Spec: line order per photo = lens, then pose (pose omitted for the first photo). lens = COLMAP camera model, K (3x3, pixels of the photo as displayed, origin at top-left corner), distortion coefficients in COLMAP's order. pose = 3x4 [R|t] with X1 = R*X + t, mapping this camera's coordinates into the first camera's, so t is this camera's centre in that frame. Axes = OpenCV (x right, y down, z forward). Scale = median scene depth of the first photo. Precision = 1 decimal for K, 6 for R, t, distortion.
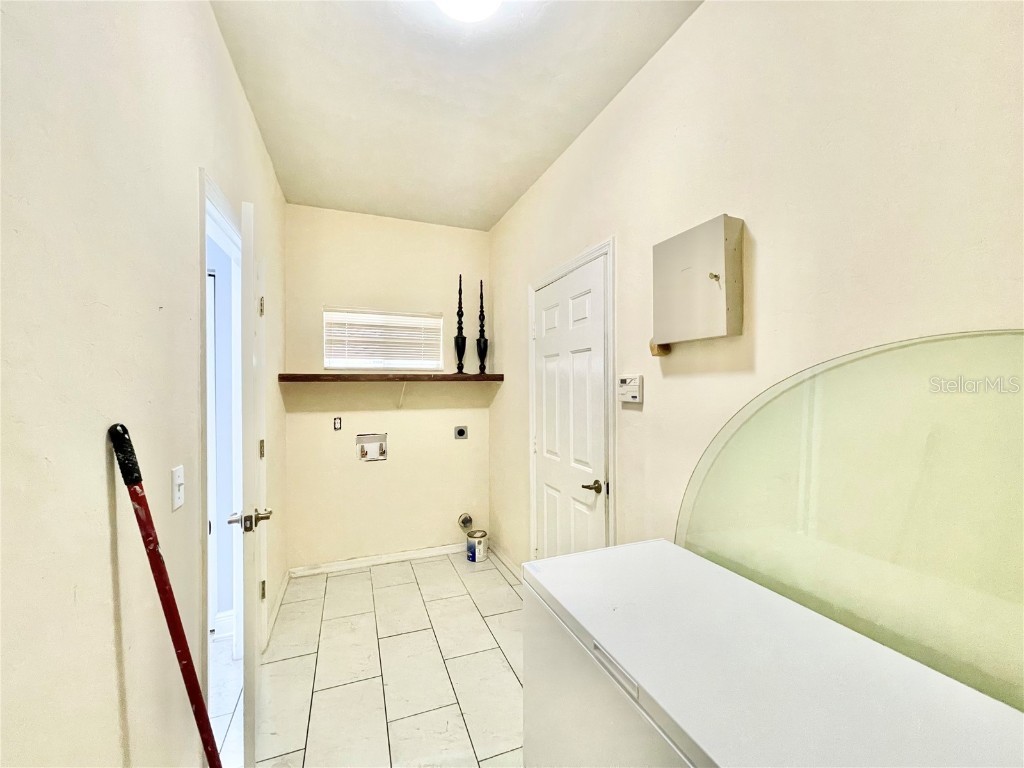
lens RADIAL K [[409.8, 0, 509.7], [0, 409.8, 387.6], [0, 0, 1]] dist [0.006641, -0.001122]
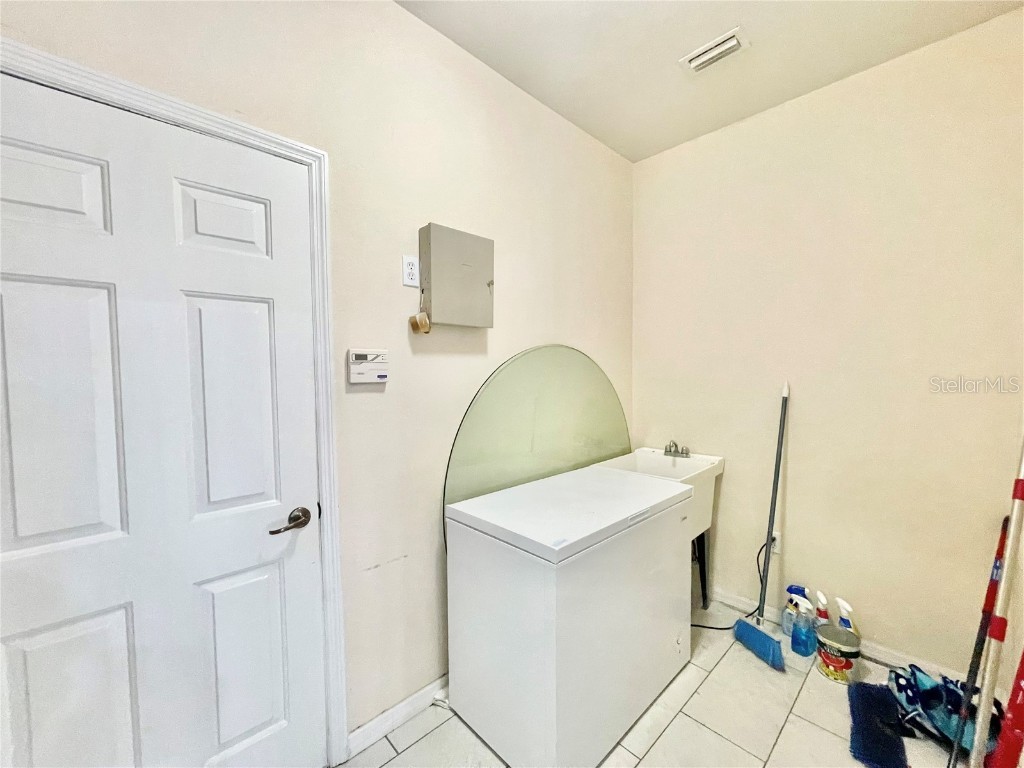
lens RADIAL K [[409.8, 0, 510.5], [0, 409.8, 383.6], [0, 0, 1]] dist [0.006641, -0.001122]
pose [[-0.373791, -0.029297, 0.927050, -0.565893], [0.012513, 0.999251, 0.036624, 0.010150], [-0.927428, 0.025290, -0.373145, 1.030546]]
